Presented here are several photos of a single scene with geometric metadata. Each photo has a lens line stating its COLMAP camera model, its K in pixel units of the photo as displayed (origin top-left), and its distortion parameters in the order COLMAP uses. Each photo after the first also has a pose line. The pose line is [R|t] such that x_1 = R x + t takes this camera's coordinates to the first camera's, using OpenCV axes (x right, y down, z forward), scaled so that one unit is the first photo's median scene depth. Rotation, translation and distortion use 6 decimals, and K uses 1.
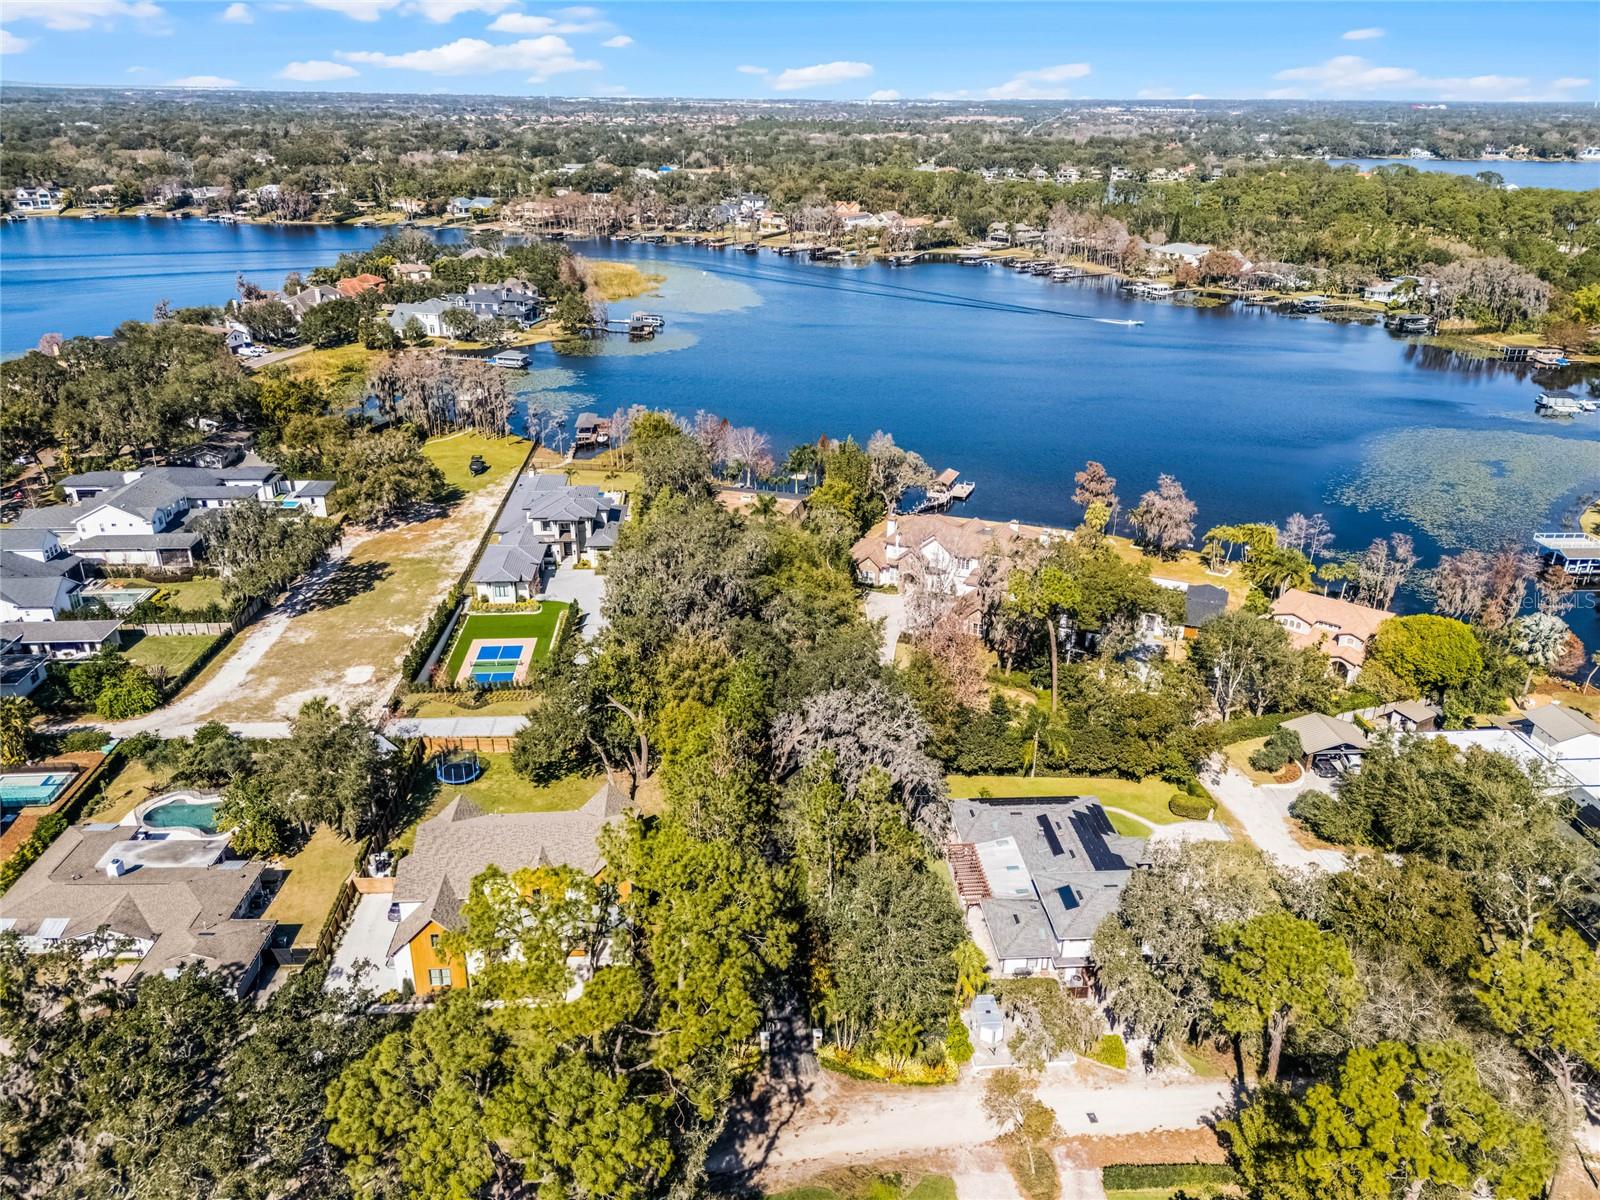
lens RADIAL K [[1169.5, 0, 800.0], [0, 1169.5, 600.0], [0, 0, 1]] dist [0.059849, -0.053356]
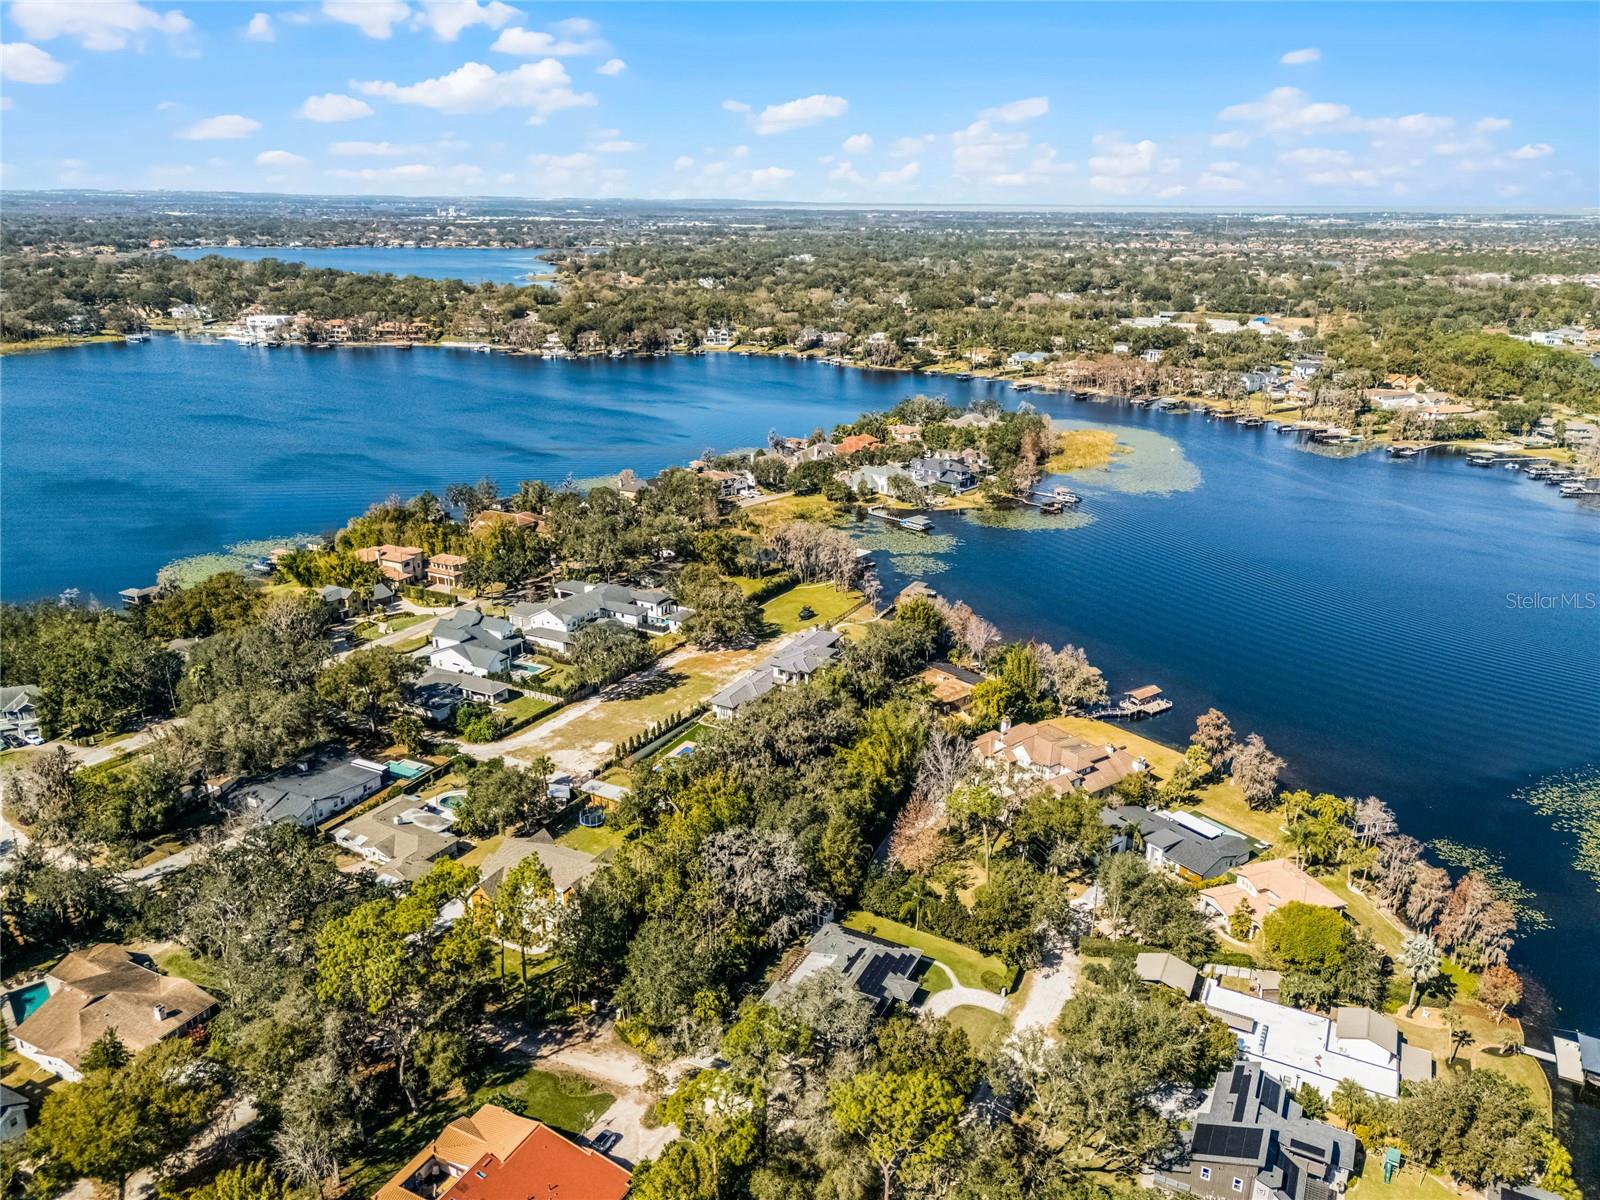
lens RADIAL K [[1167.4, 0, 800.0], [0, 1167.4, 600.0], [0, 0, 1]] dist [0.088947, -0.050705]
pose [[0.854576, 0.164768, -0.492495, 0.470501], [-0.204716, 0.978424, -0.027884, -0.110837], [0.477274, 0.124651, 0.869869, -0.224094]]
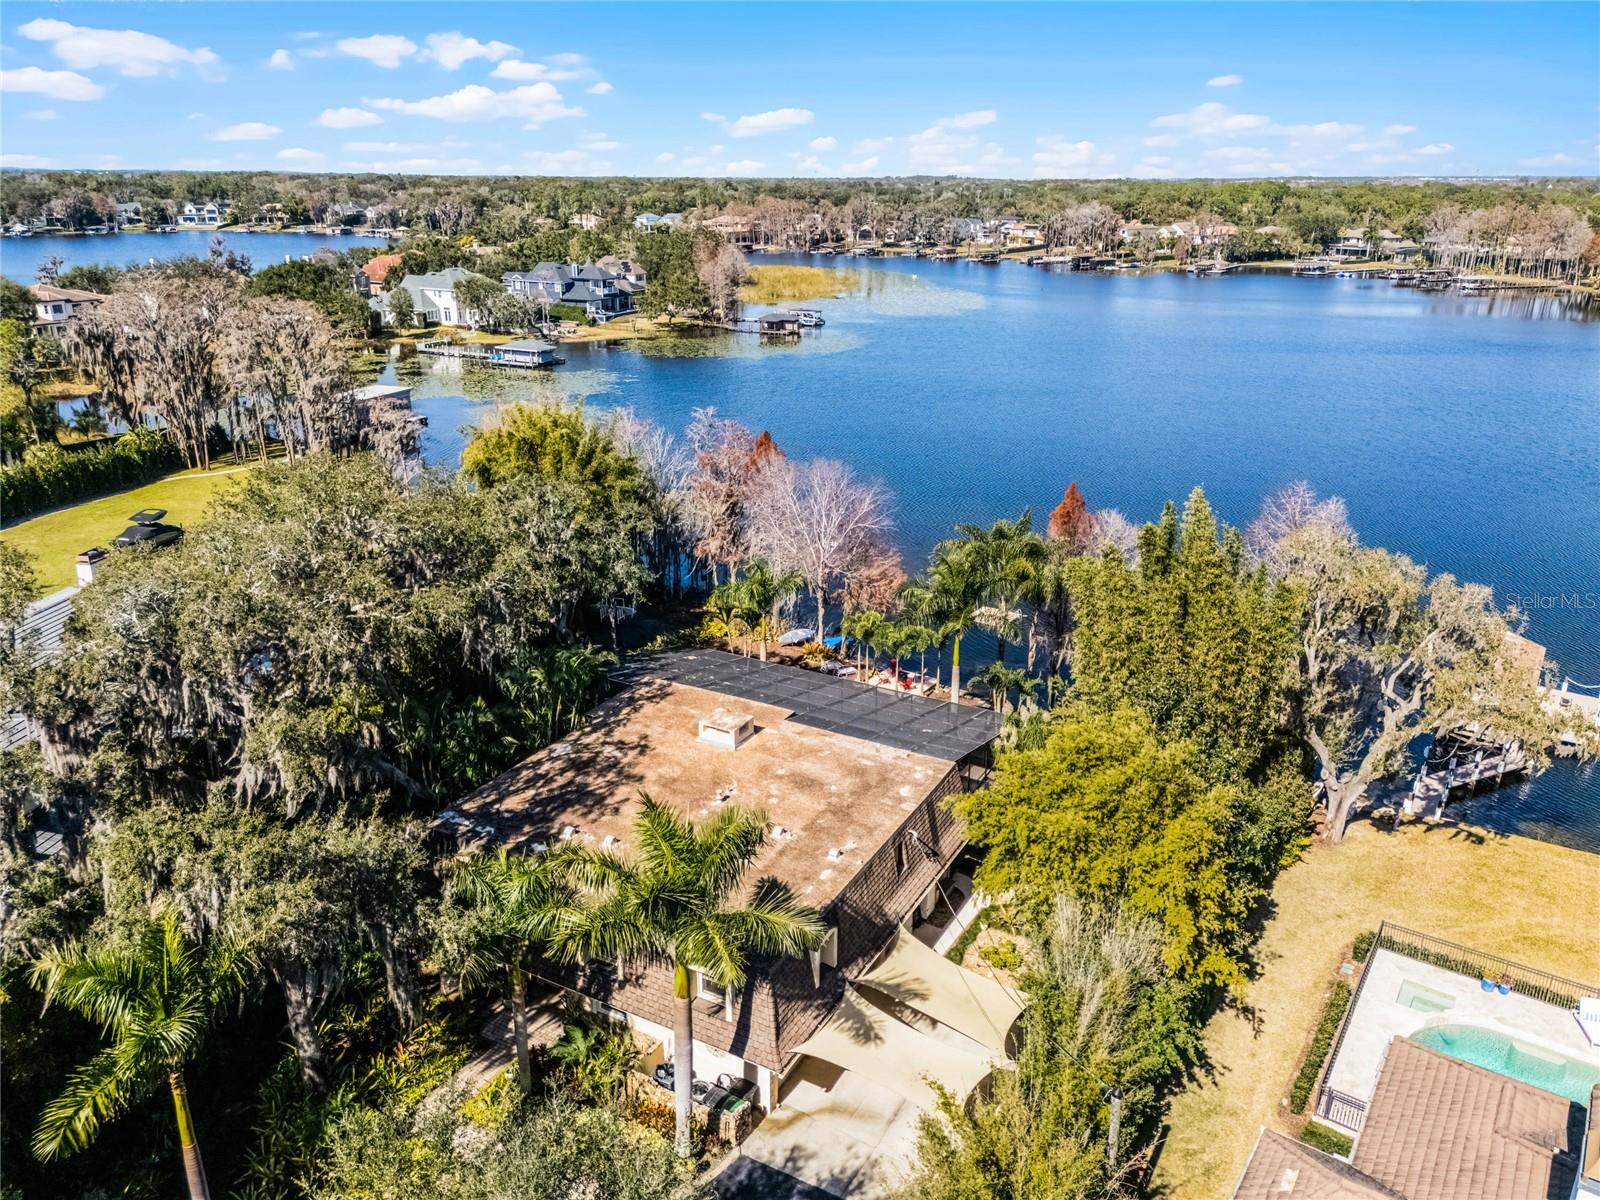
lens RADIAL K [[1169.5, 0, 800.0], [0, 1169.5, 600.0], [0, 0, 1]] dist [0.059849, -0.053356]
pose [[0.977036, 0.066052, -0.202579, 0.016526], [-0.078932, 0.995296, -0.056168, -0.108727], [0.197916, 0.070868, 0.977654, 0.815518]]
